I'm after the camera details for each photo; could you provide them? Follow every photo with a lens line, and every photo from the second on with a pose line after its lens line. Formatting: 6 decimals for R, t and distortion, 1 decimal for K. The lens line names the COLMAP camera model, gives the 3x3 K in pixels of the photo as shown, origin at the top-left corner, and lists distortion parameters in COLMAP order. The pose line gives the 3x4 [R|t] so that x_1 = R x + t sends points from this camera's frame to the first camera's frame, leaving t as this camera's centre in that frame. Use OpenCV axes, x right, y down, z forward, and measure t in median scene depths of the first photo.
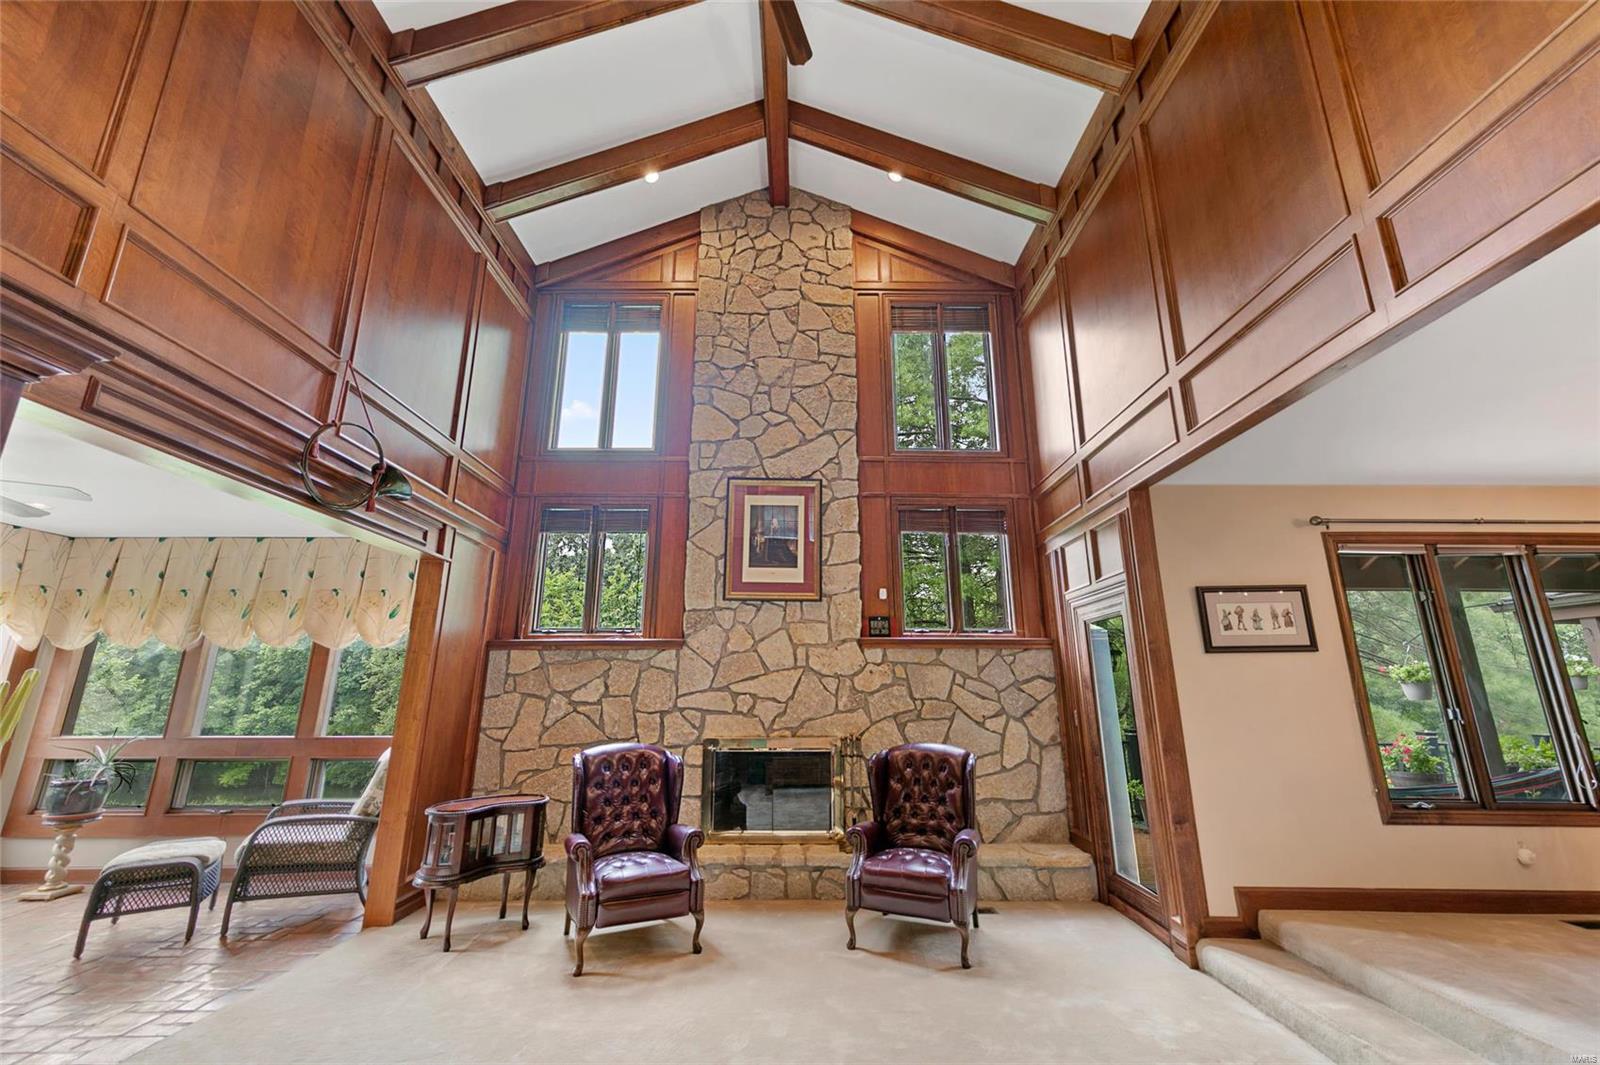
lens RADIAL K [[630.8, 0, 808.0], [0, 630.8, 535.0], [0, 0, 1]] dist [0.011856, -0.001555]
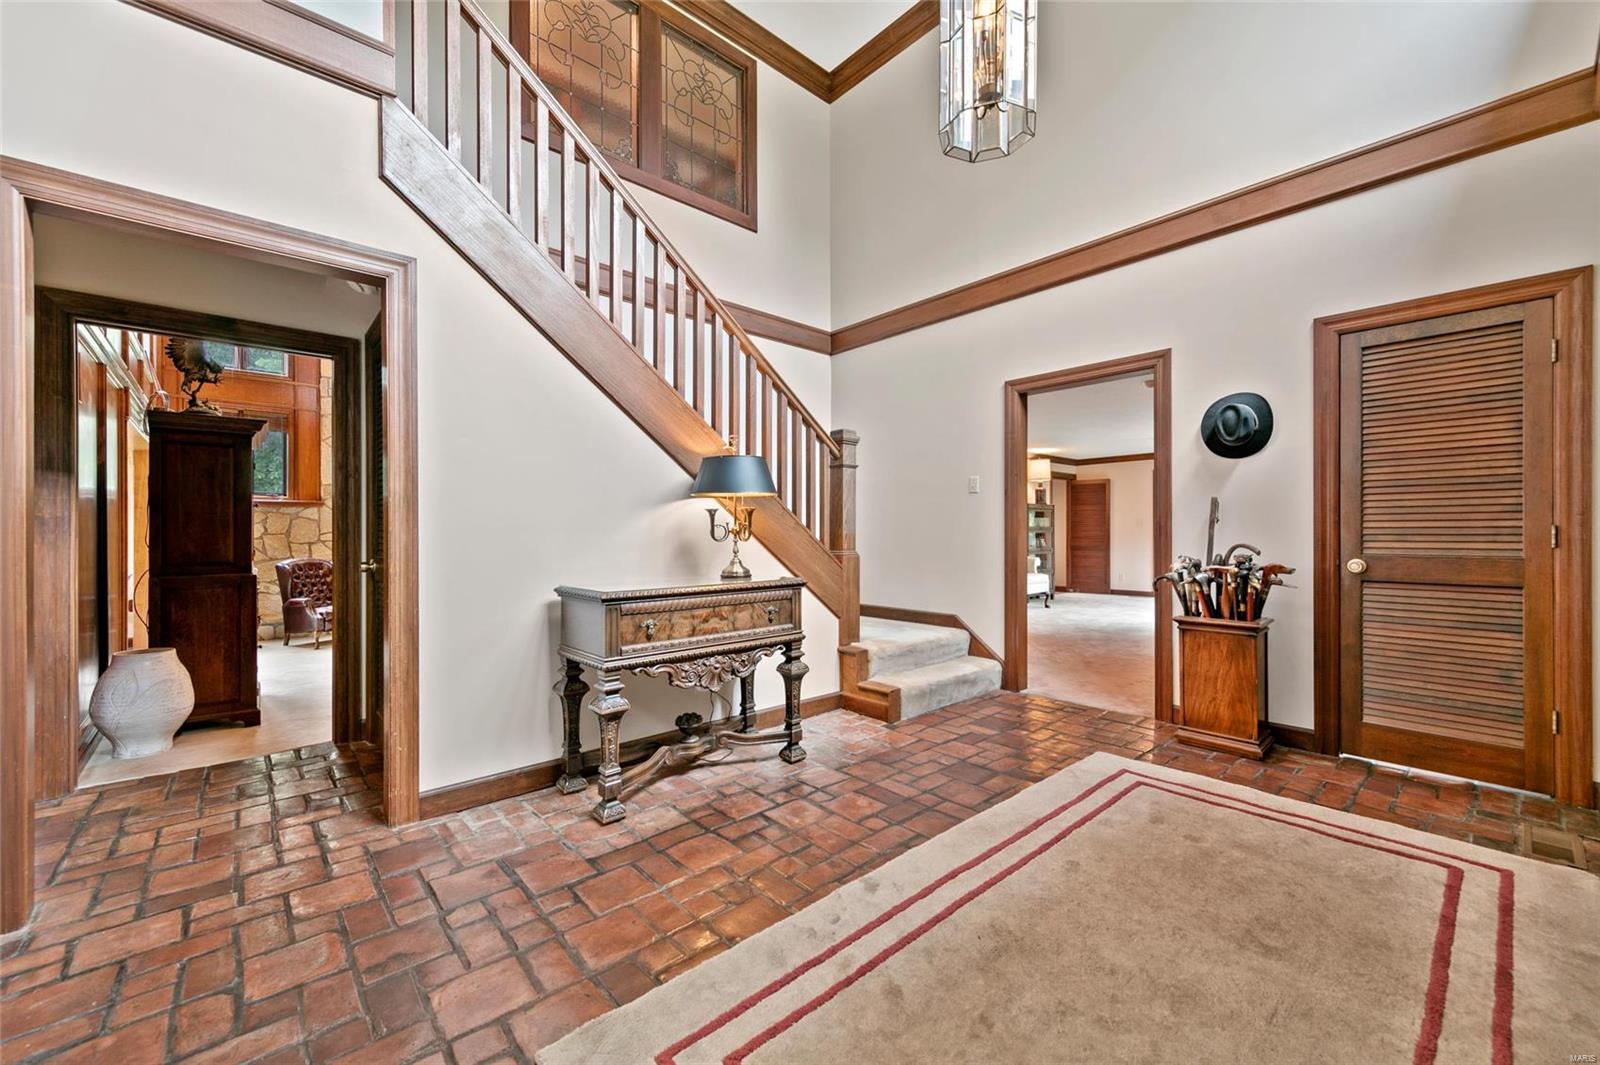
lens RADIAL K [[630.8, 0, 800.5], [0, 630.8, 533.4], [0, 0, 1]] dist [0.011856, -0.001555]
pose [[0.760502, 0.004380, 0.649320, -0.436941], [-0.161619, 0.969784, 0.182752, -0.363317], [-0.628900, -0.243926, 0.738231, -1.453795]]
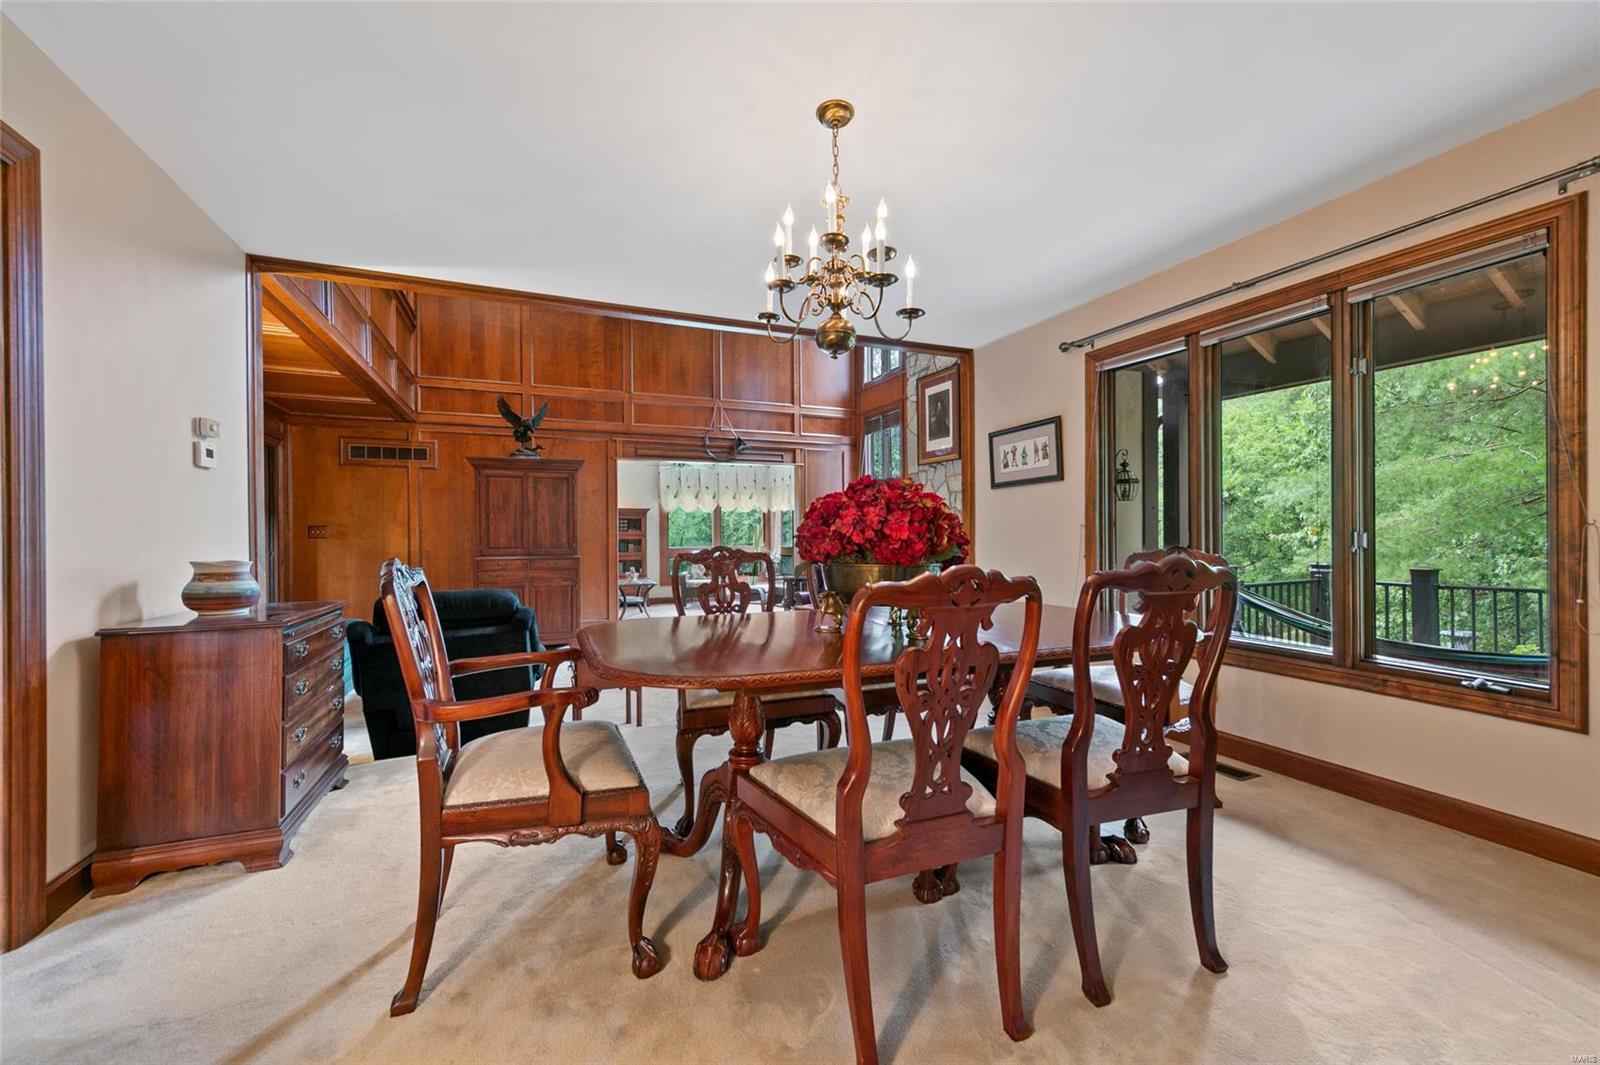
lens RADIAL K [[630.8, 0, 797.0], [0, 630.8, 538.4], [0, 0, 1]] dist [0.011856, -0.001555]
pose [[0.374346, 0.008839, -0.927247, 1.527514], [0.231444, 0.967416, 0.102660, 0.066338], [0.897941, -0.253036, 0.360103, 0.210995]]
